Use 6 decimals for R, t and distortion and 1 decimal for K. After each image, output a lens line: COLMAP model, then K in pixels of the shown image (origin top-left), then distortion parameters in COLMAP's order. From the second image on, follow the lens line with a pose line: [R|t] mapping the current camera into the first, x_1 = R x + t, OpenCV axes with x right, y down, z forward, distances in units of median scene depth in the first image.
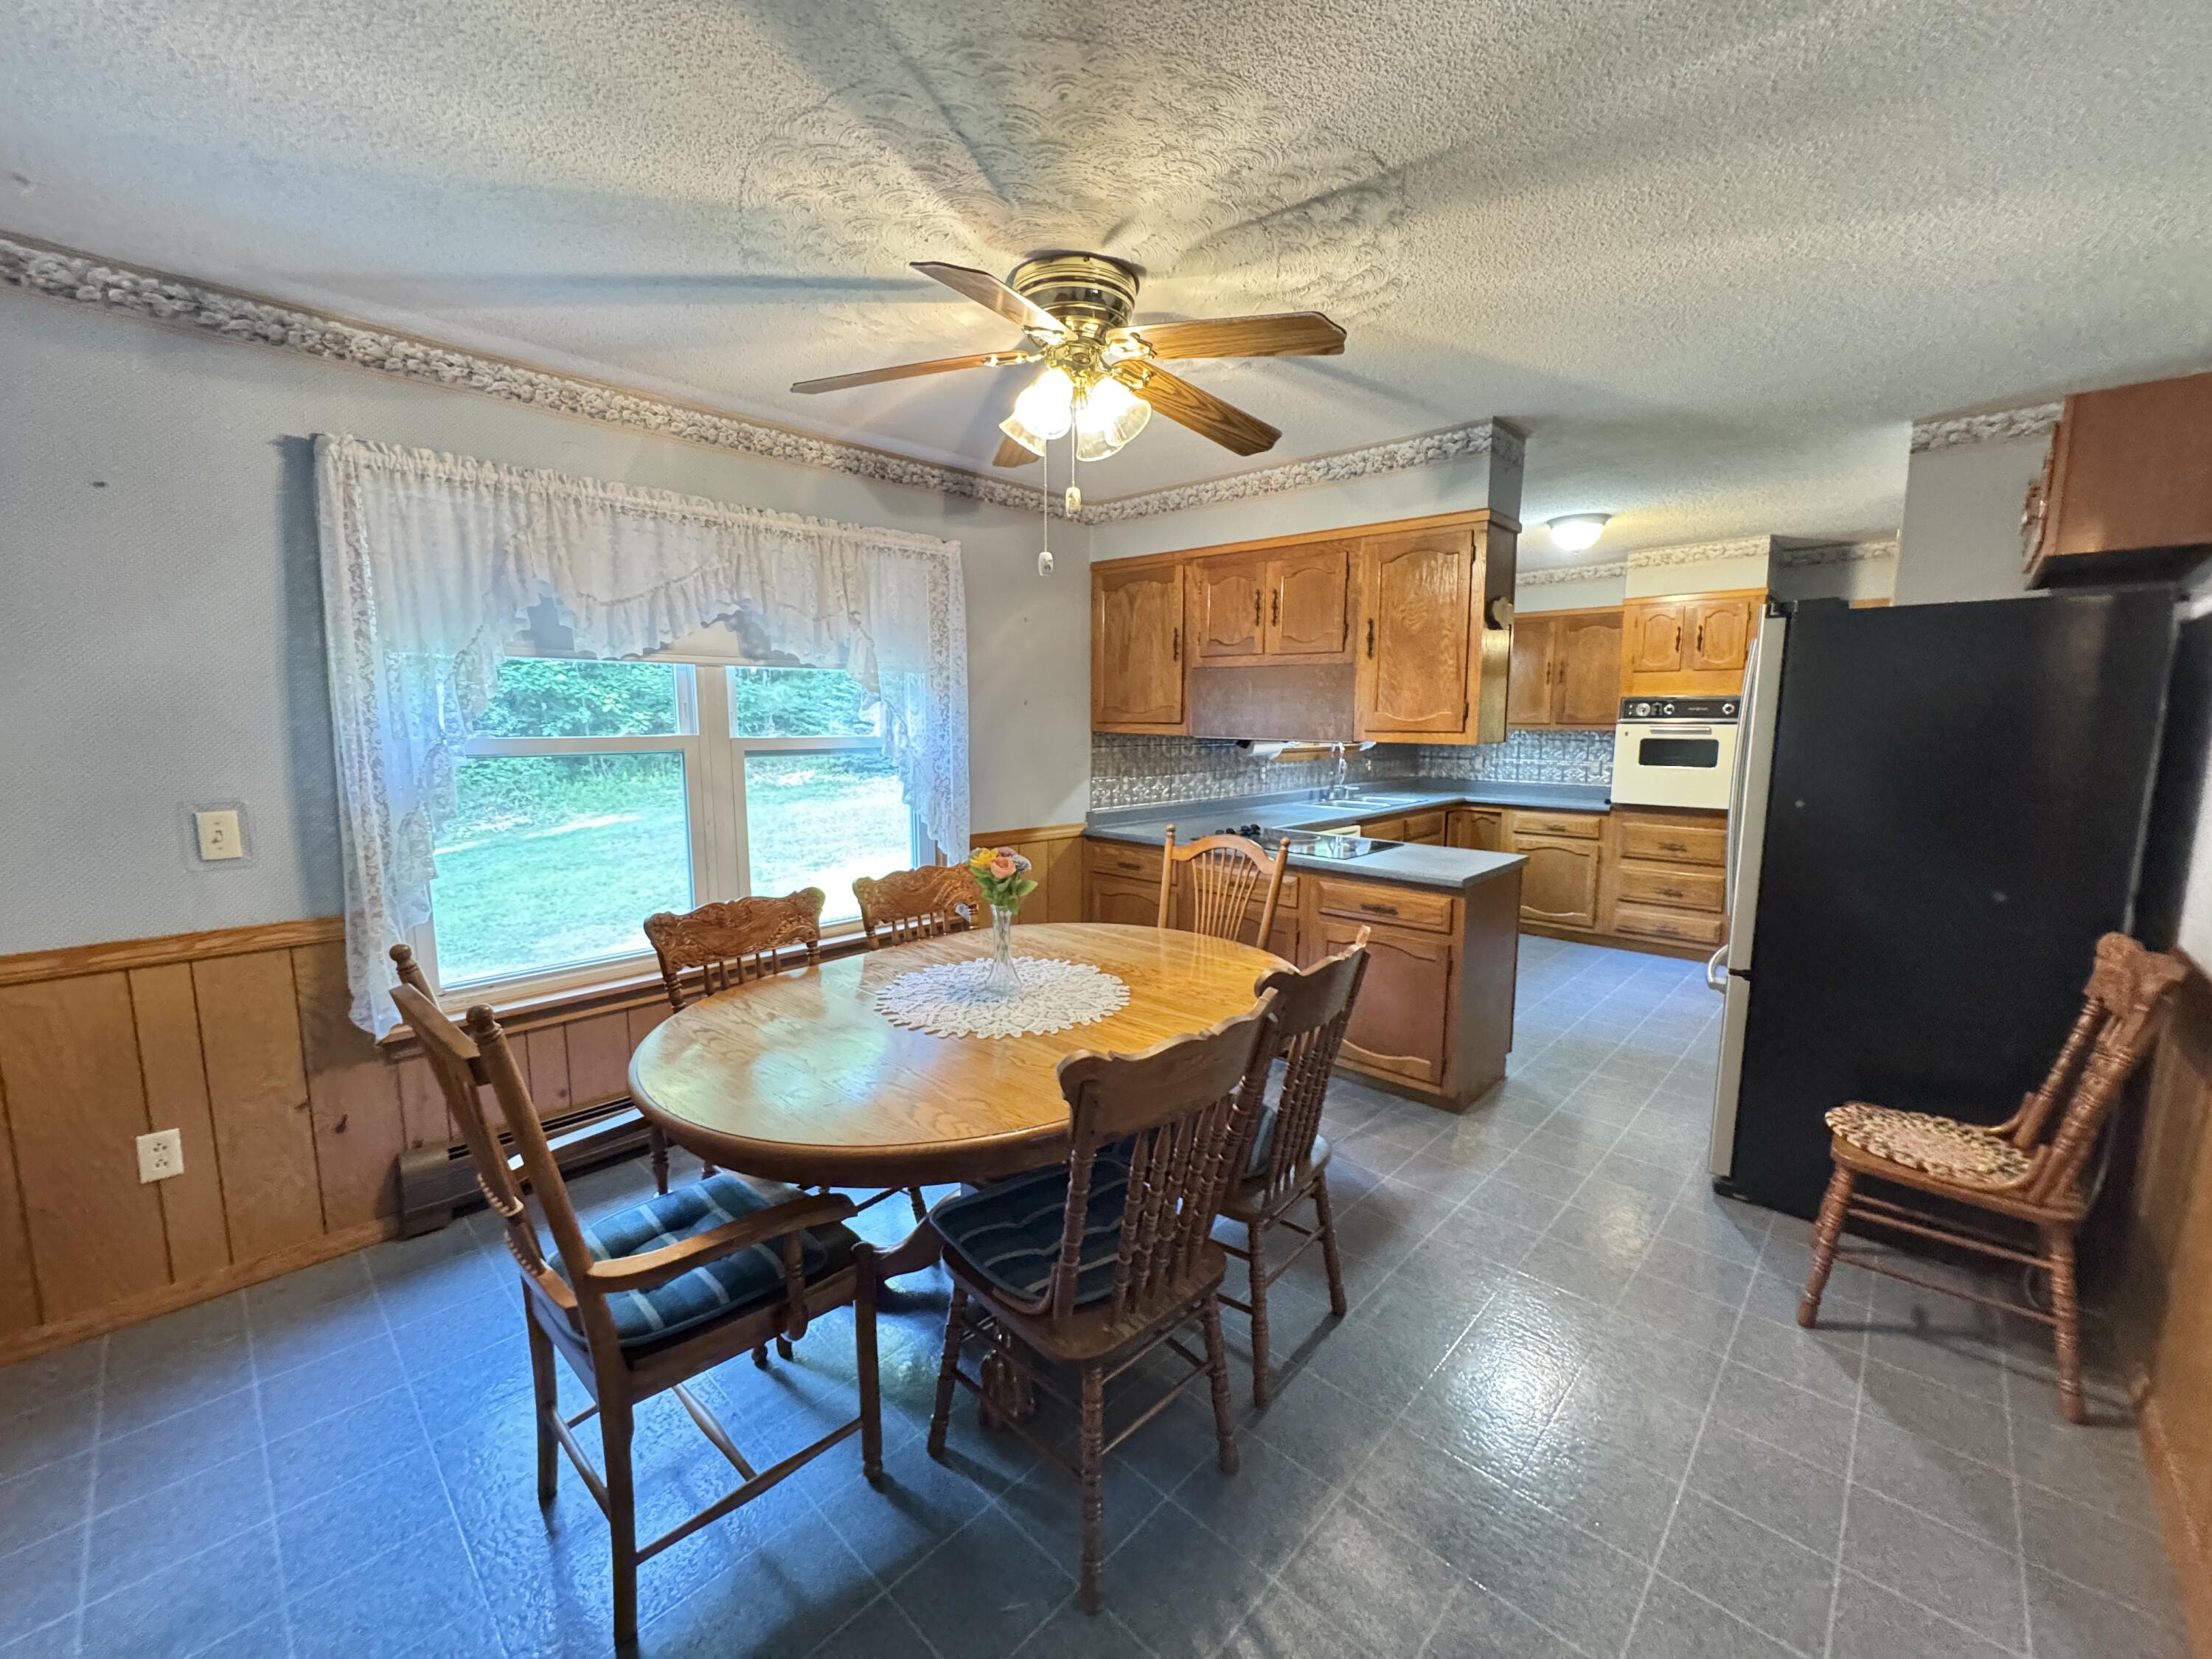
lens RADIAL K [[880.8, 0, 1109.7], [0, 880.8, 831.9], [0, 0, 1]] dist [-0.004063, 0.000090]
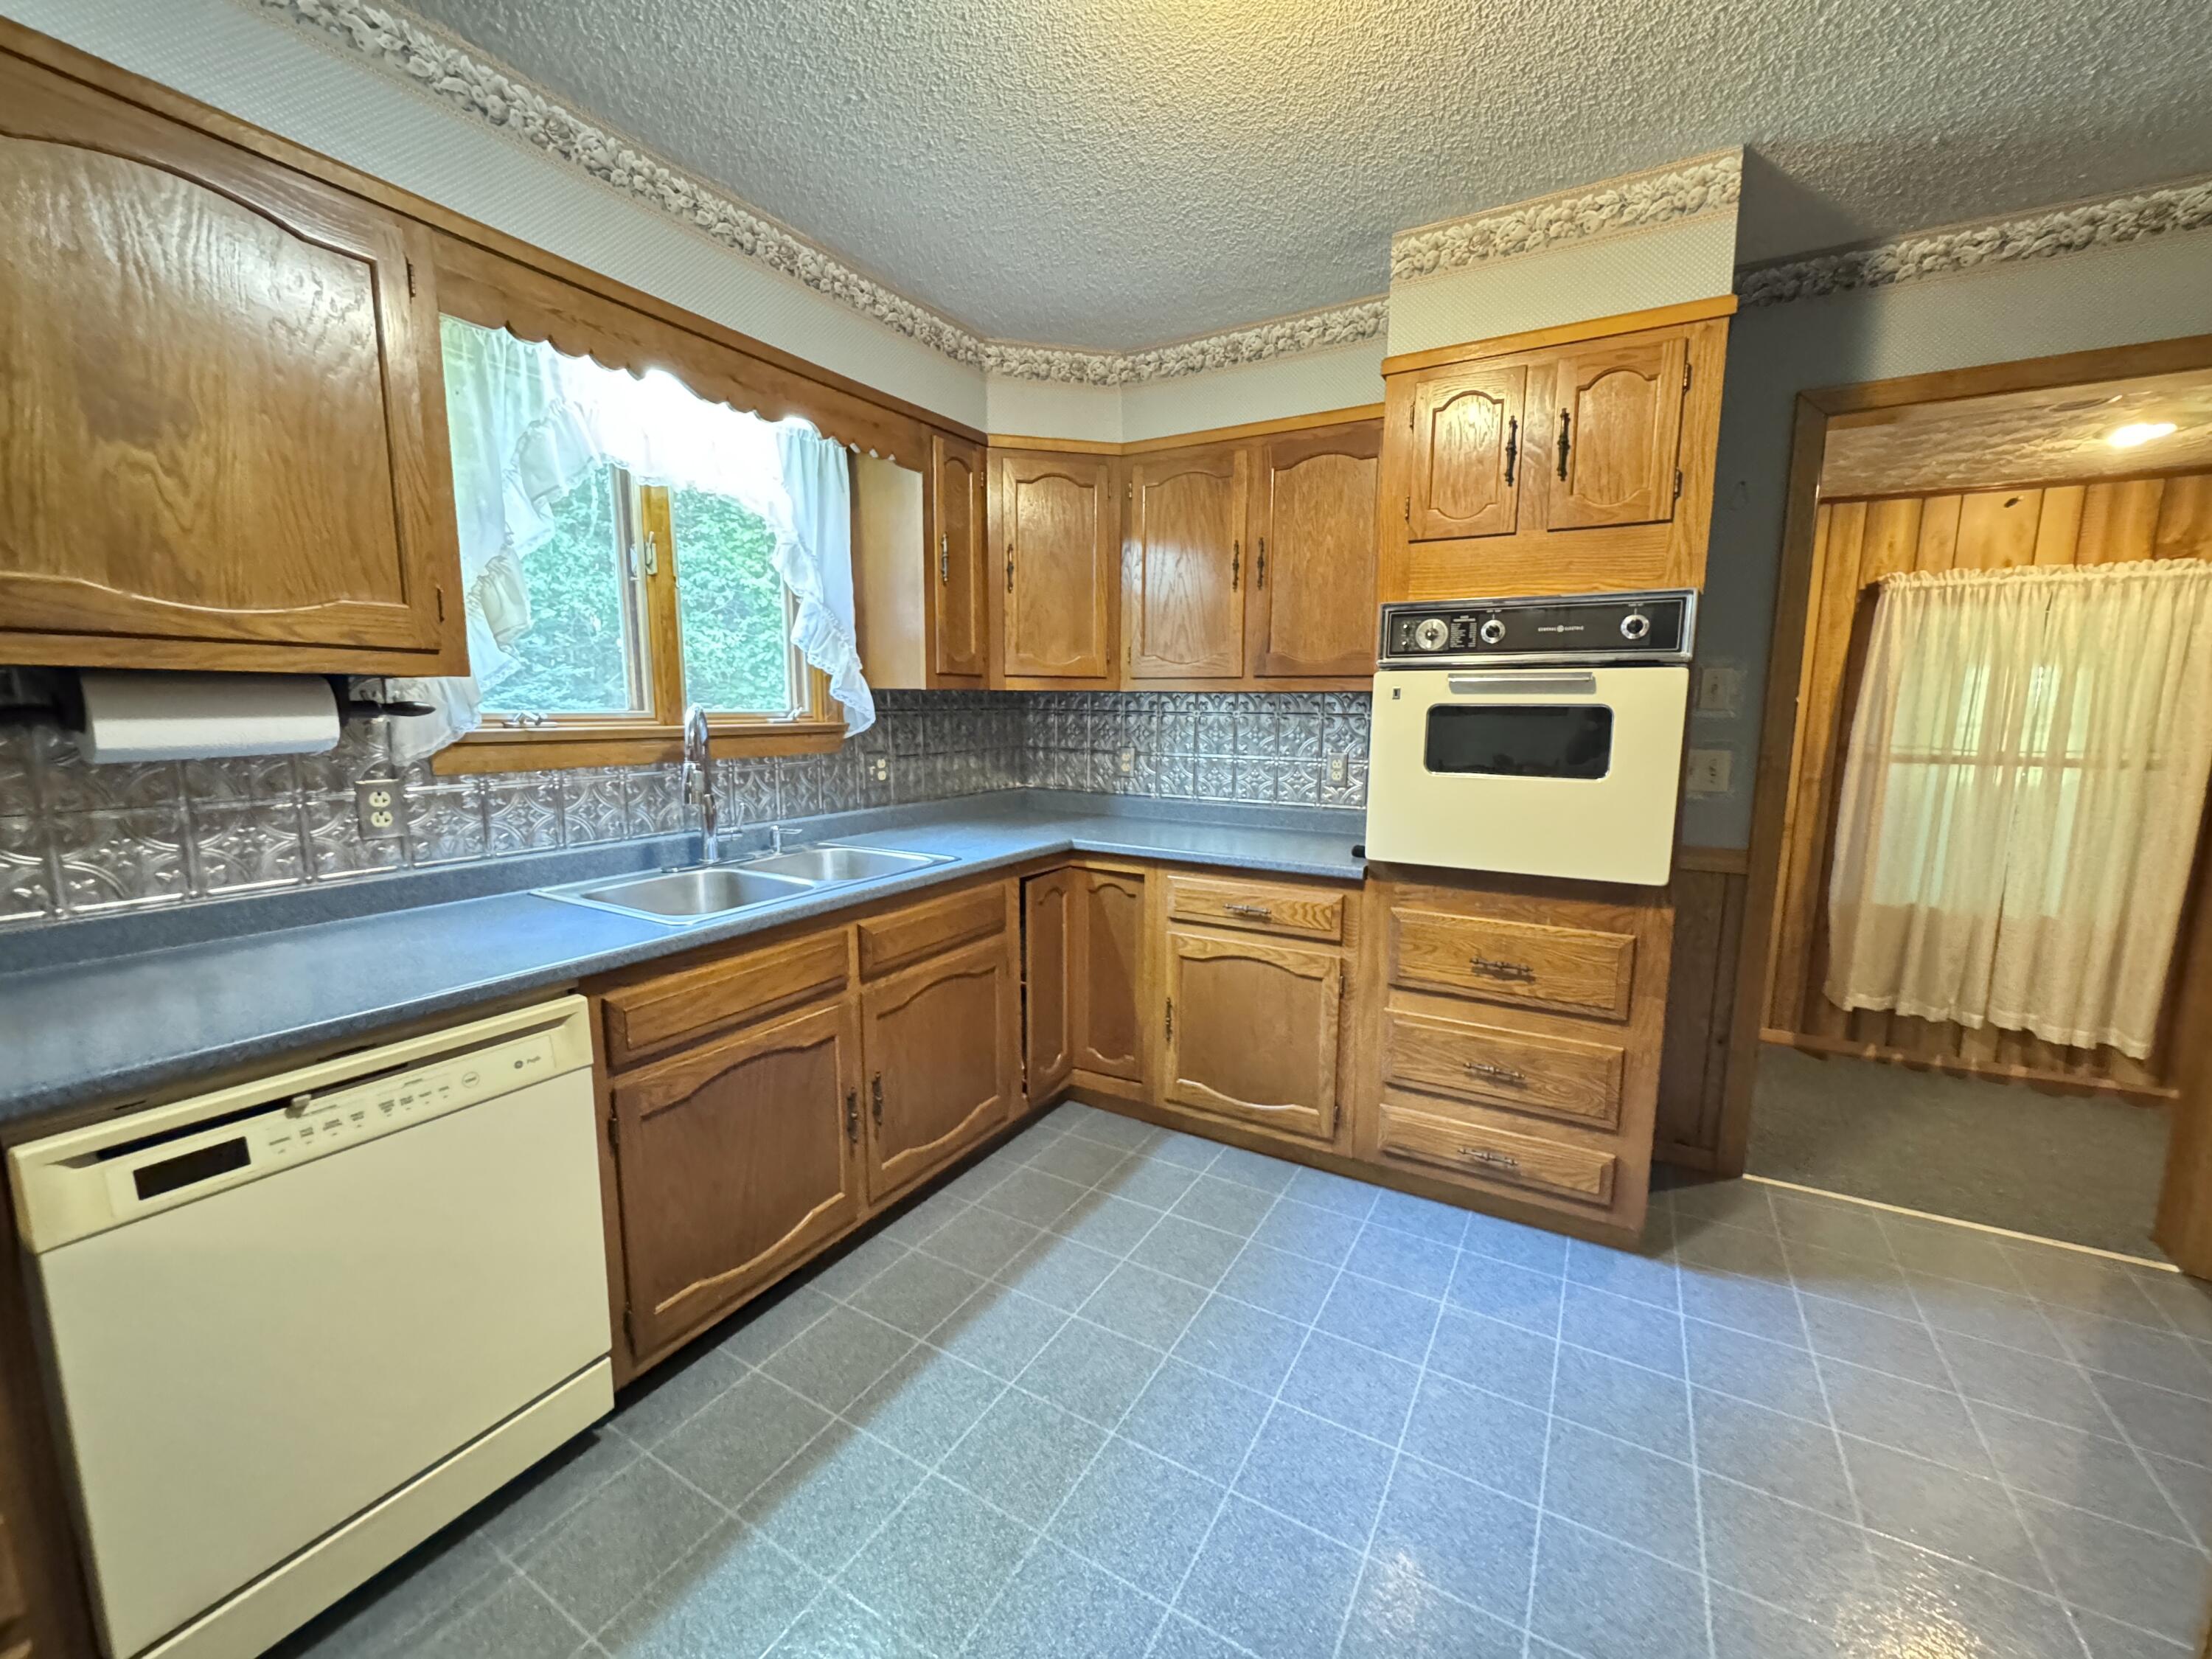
lens RADIAL K [[880.8, 0, 1109.7], [0, 880.8, 831.9], [0, 0, 1]] dist [-0.004063, 0.000090]
pose [[0.973416, -0.028764, 0.227230, 0.360865], [0.025105, 0.999505, 0.018978, -0.058146], [-0.227663, -0.012768, 0.973656, 0.627186]]
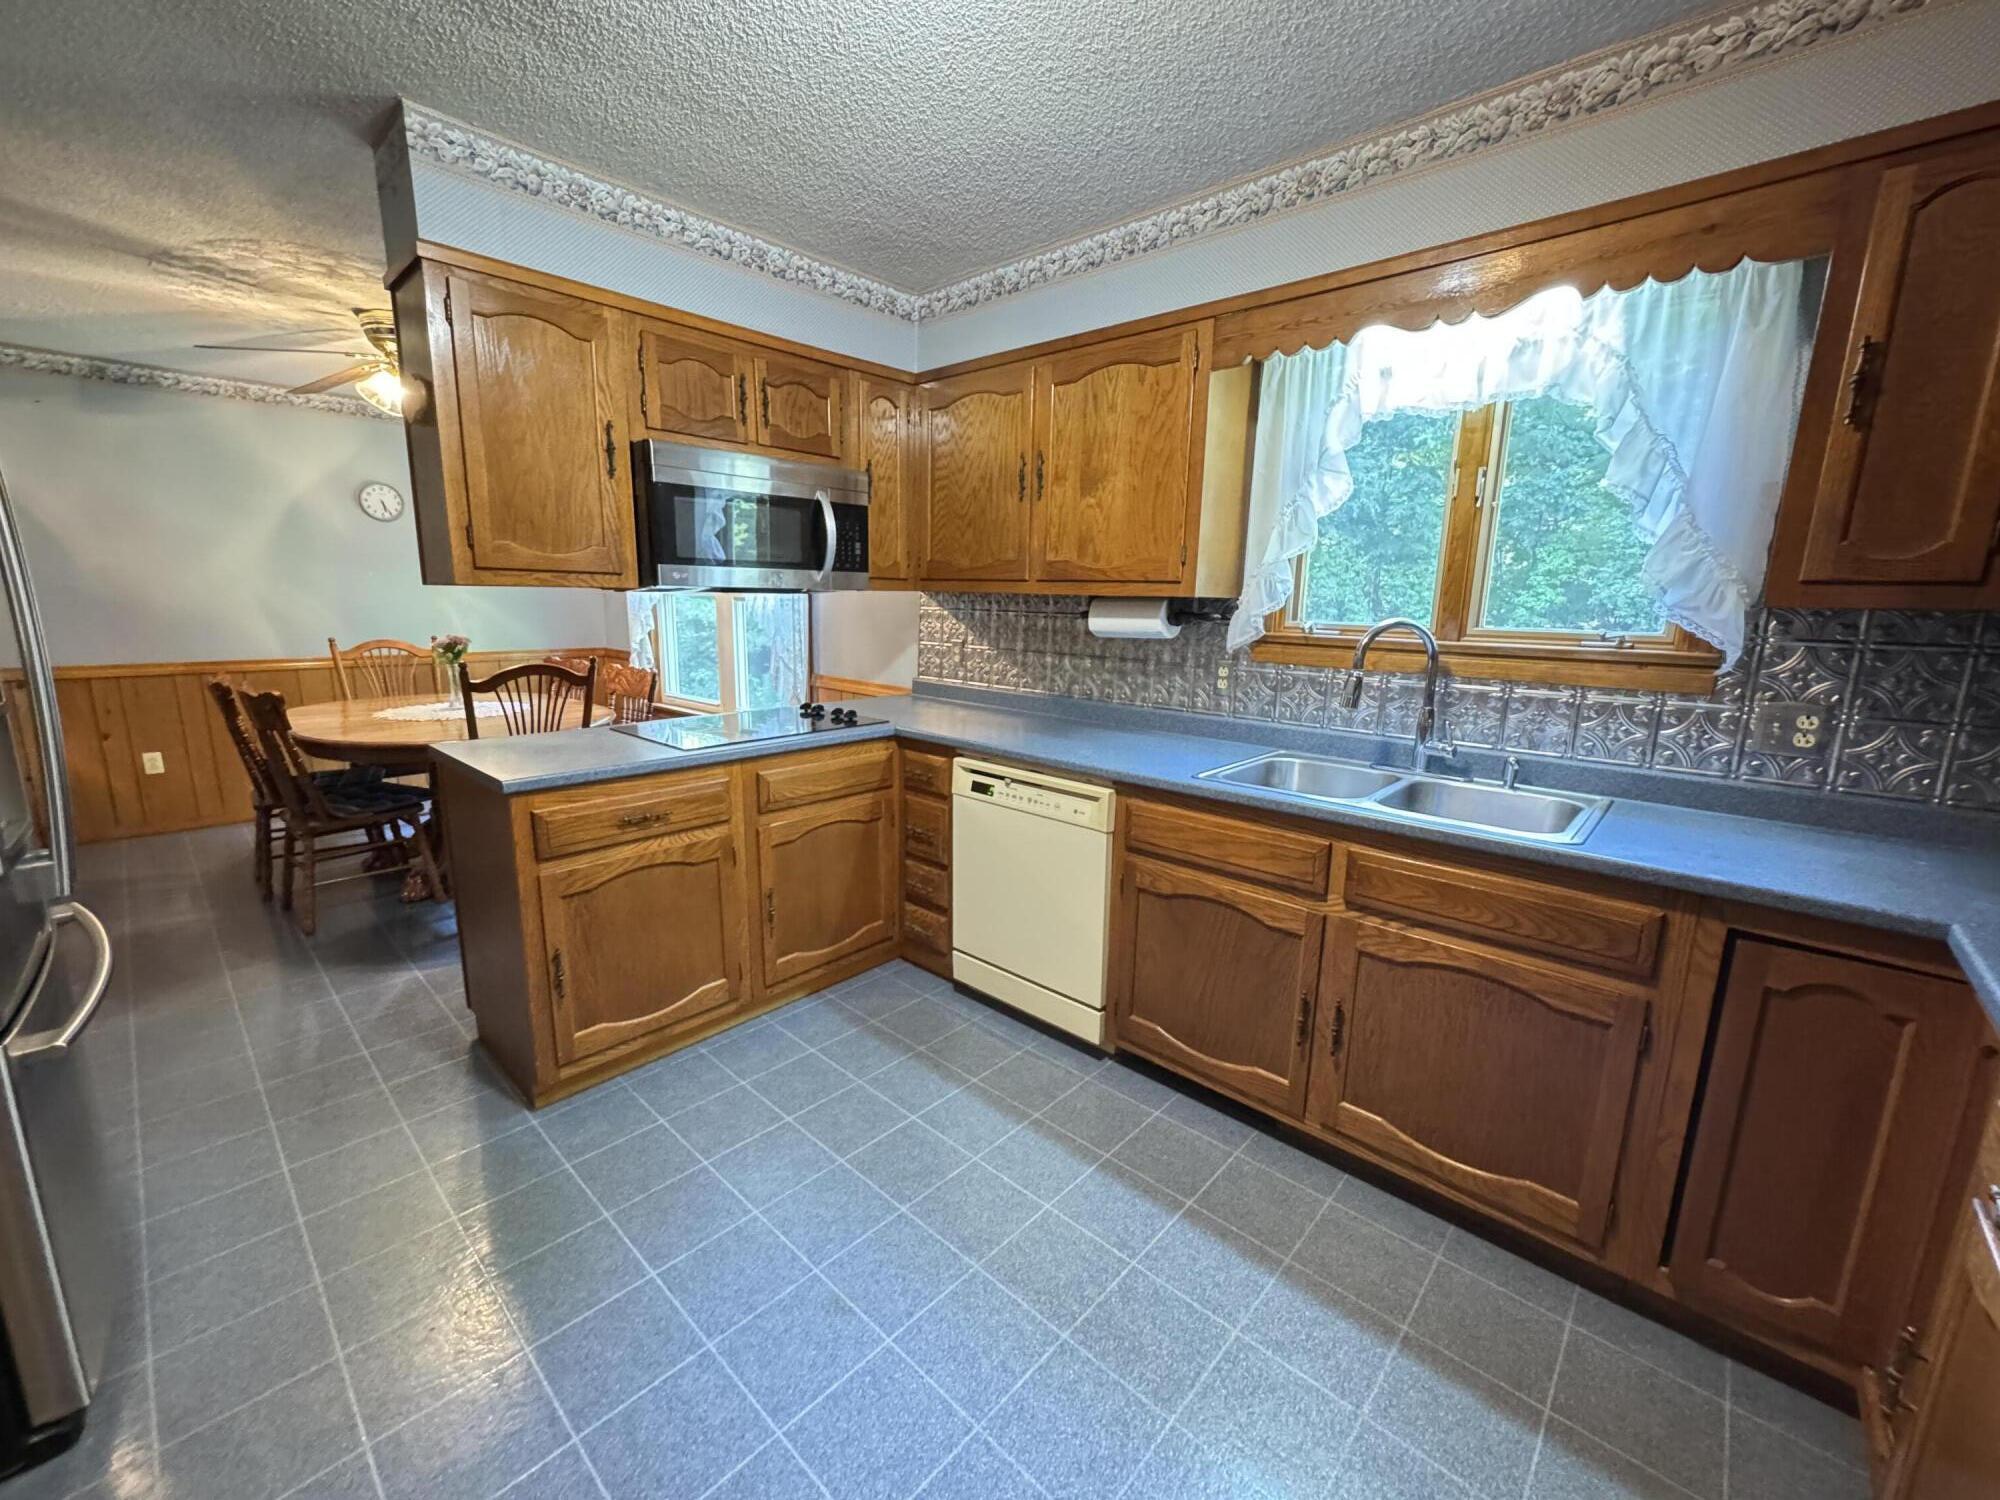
lens RADIAL K [[796.3, 0, 1003.3], [0, 796.3, 752.1], [0, 0, 1]] dist [-0.004063, 0.000090]
pose [[0.014974, 0.188654, -0.981929, 0.651055], [-0.149040, 0.971490, 0.184375, -0.091683], [0.988718, 0.143586, 0.042664, 0.850165]]
